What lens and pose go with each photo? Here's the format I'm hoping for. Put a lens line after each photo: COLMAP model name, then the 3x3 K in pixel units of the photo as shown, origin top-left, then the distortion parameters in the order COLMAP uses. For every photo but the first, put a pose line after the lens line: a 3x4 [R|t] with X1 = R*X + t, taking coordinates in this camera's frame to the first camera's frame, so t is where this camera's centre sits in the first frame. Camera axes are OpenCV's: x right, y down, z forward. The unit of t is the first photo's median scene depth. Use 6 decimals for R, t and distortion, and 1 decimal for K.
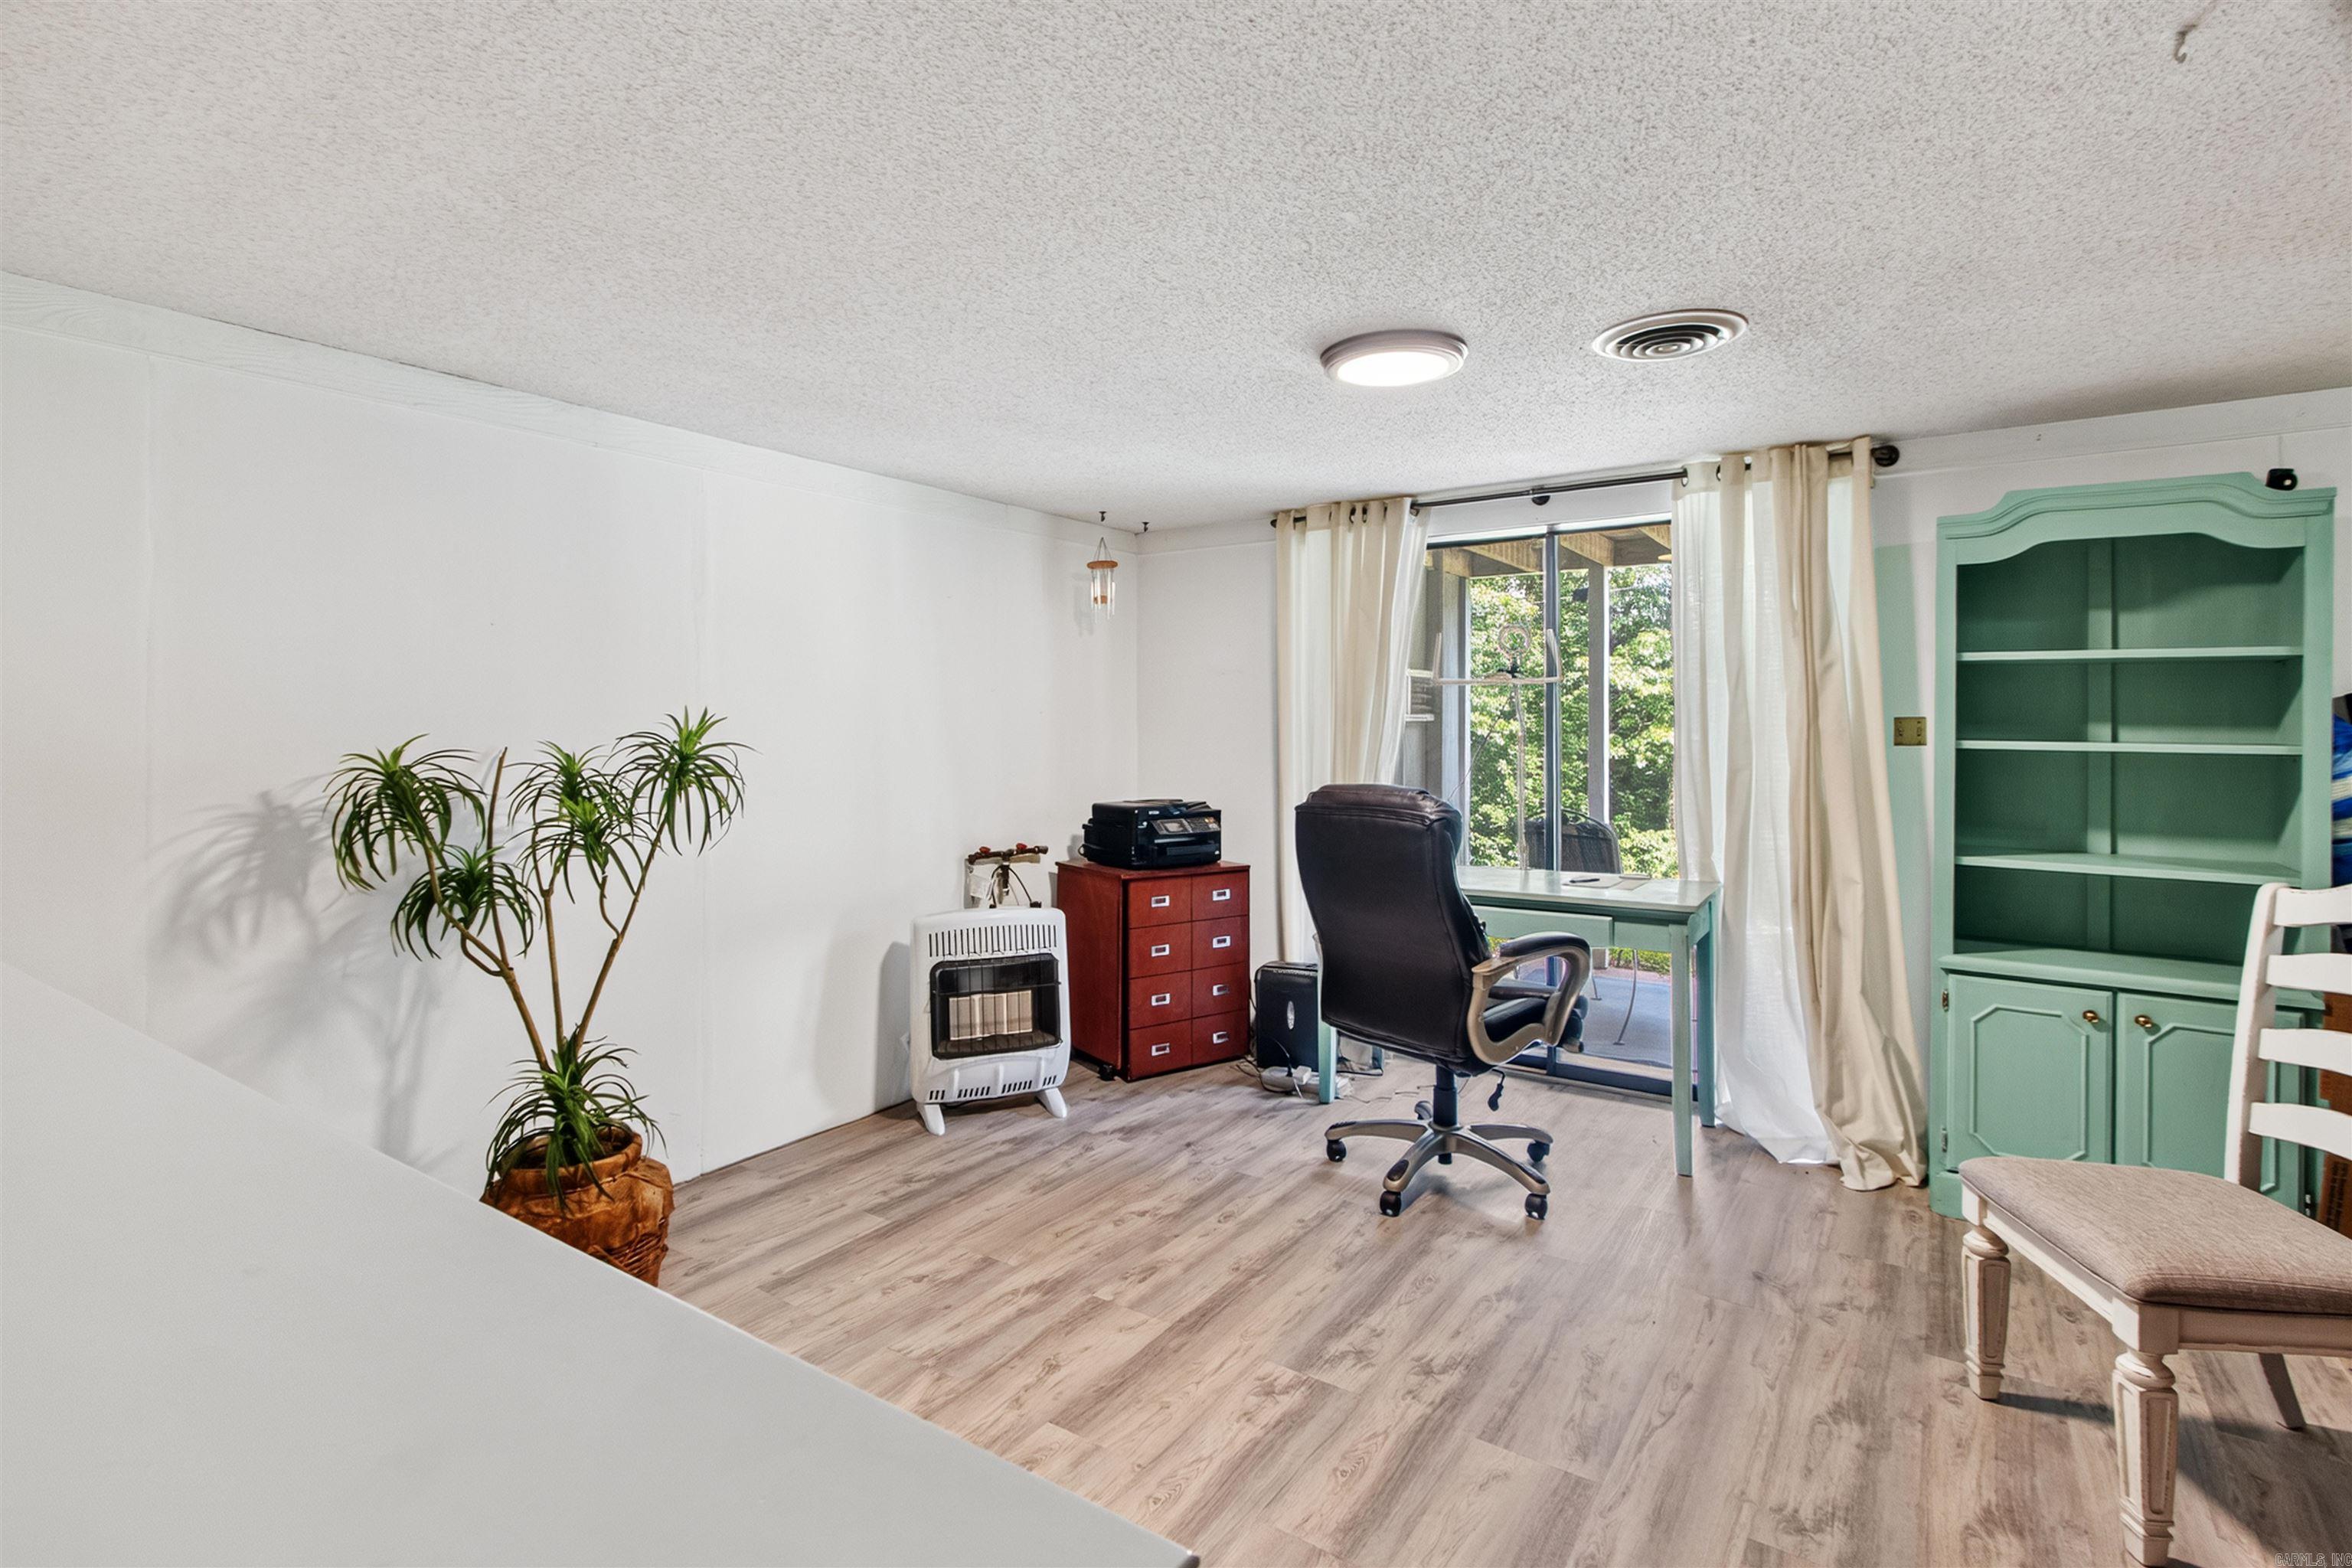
lens RADIAL K [[1110.7, 0, 1175.3], [0, 1110.7, 745.5], [0, 0, 1]] dist [0.000198, -0.000170]
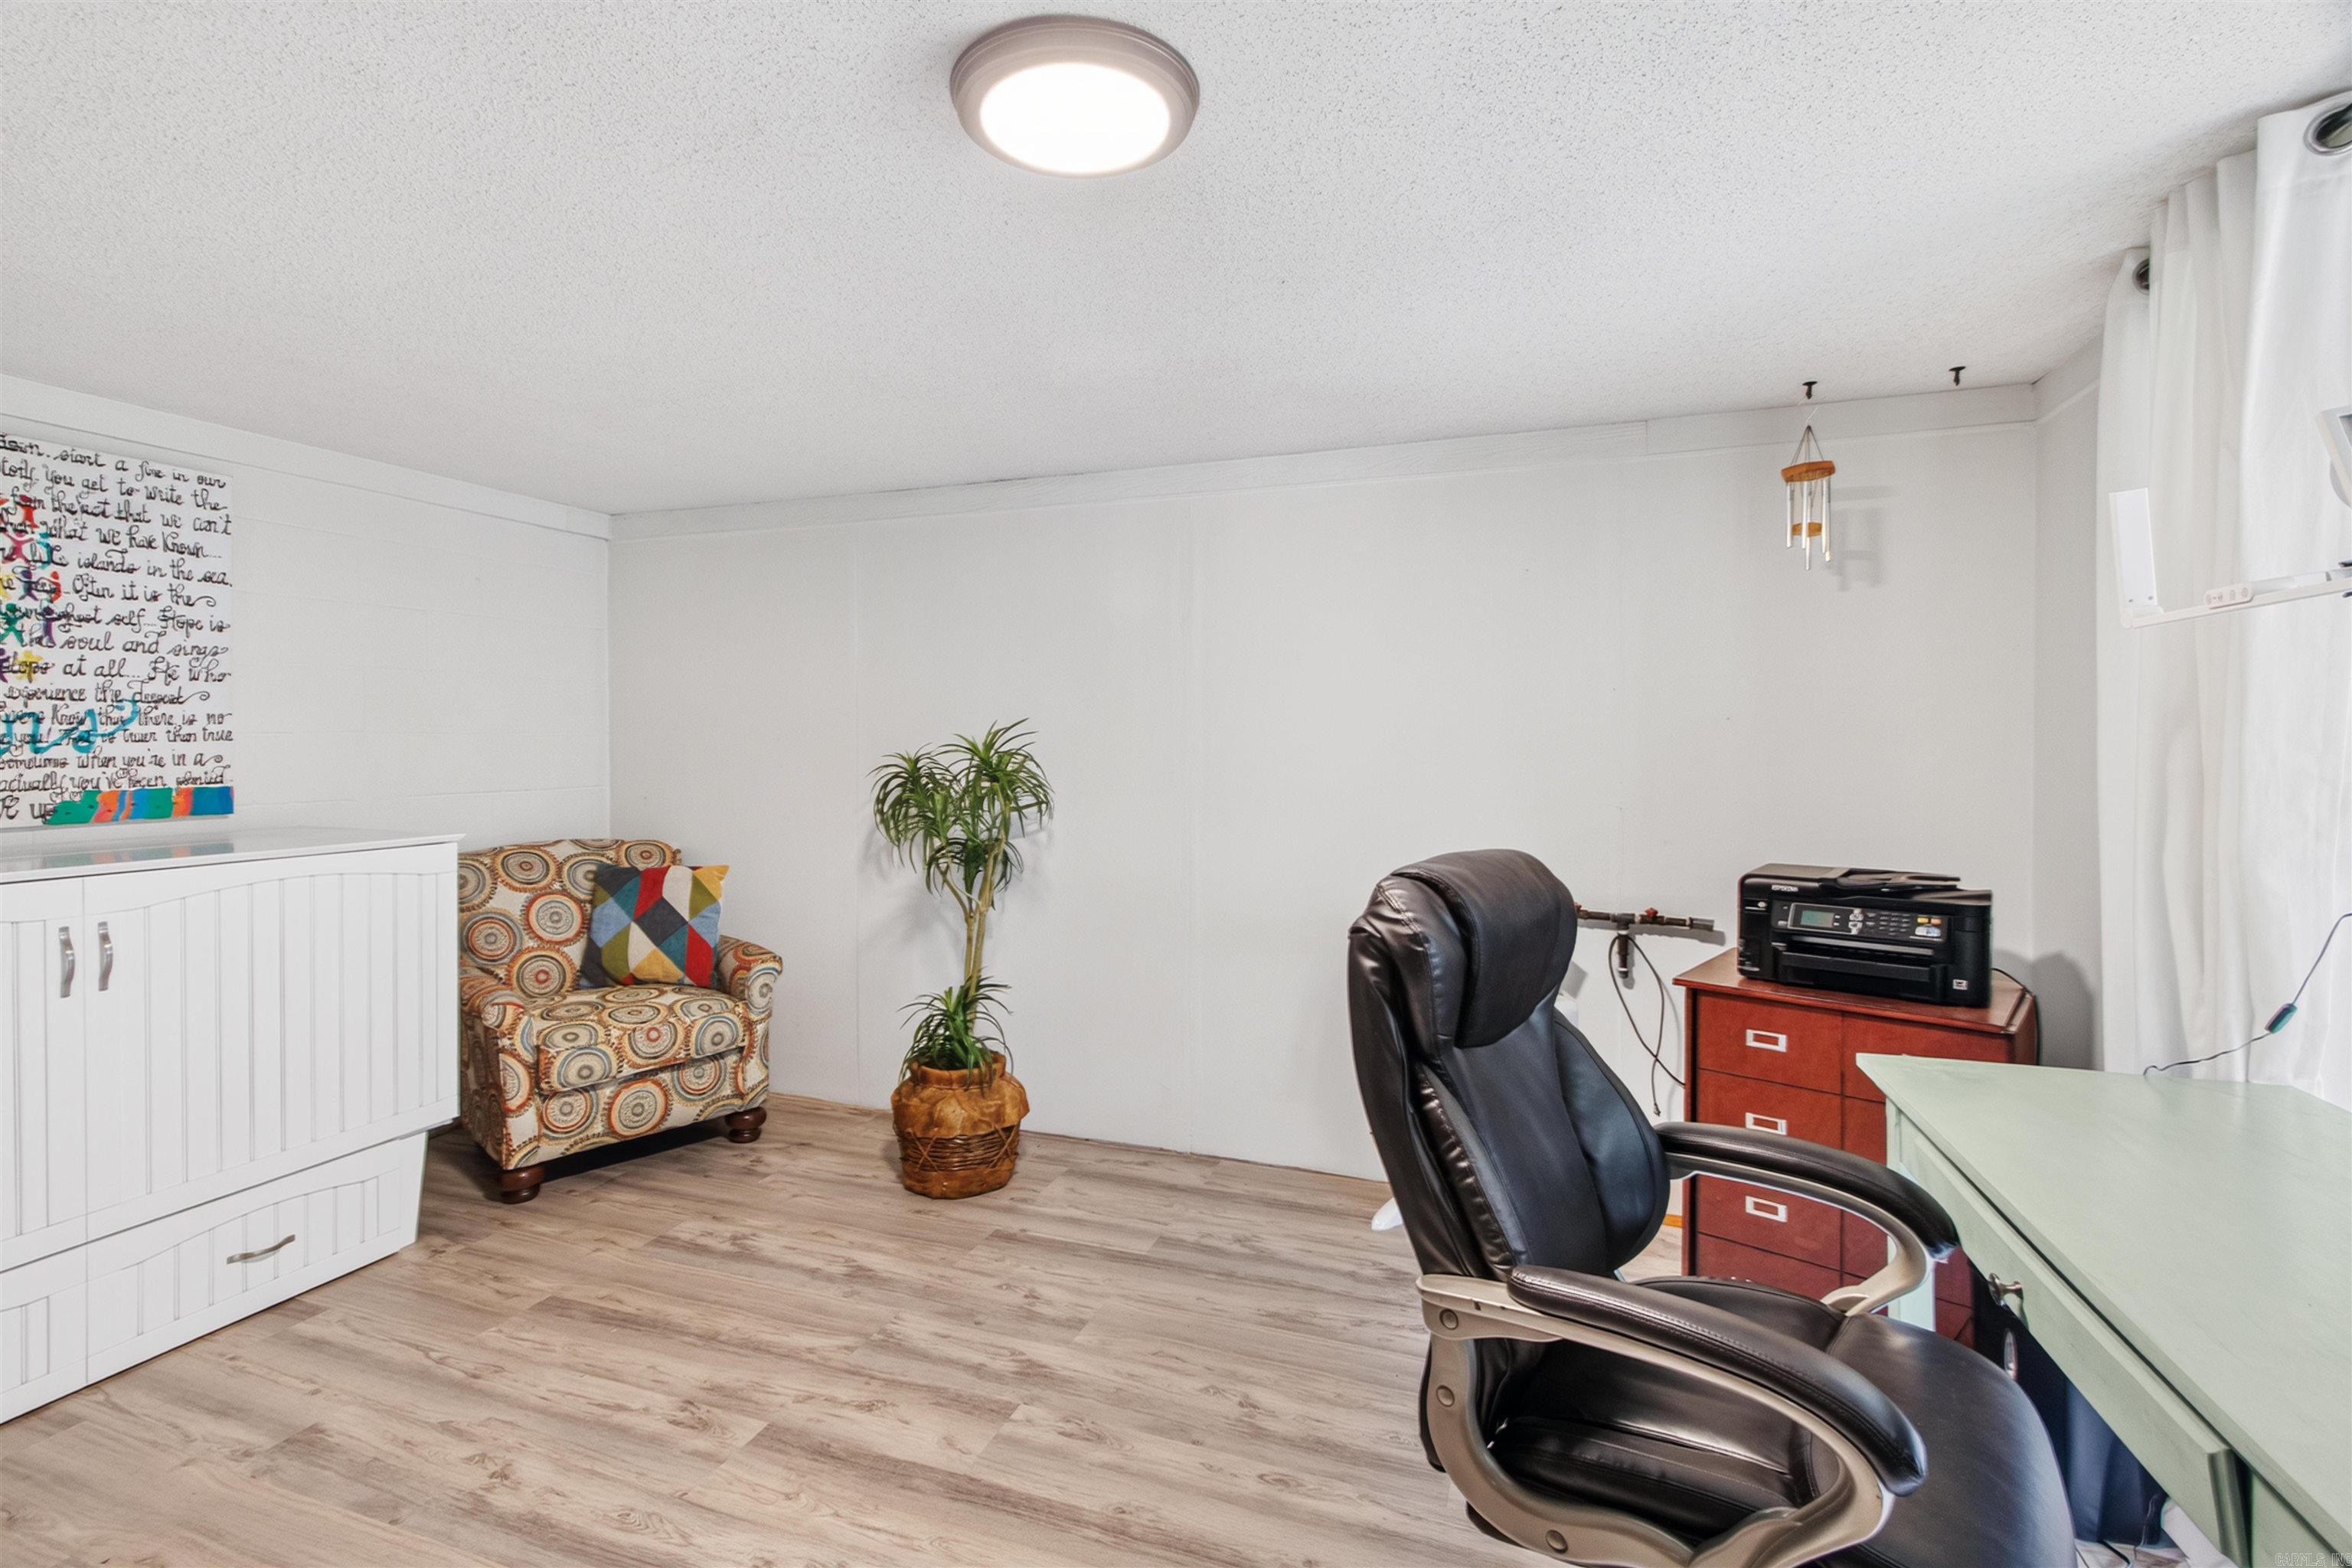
lens RADIAL K [[1110.7, 0, 1175.3], [0, 1110.7, 745.5], [0, 0, 1]] dist [0.000198, -0.000170]
pose [[0.249562, 0.005780, -0.968341, 0.681558], [-0.022240, 0.999753, 0.000235, -0.012525], [0.968103, 0.021477, 0.249629, 0.779205]]
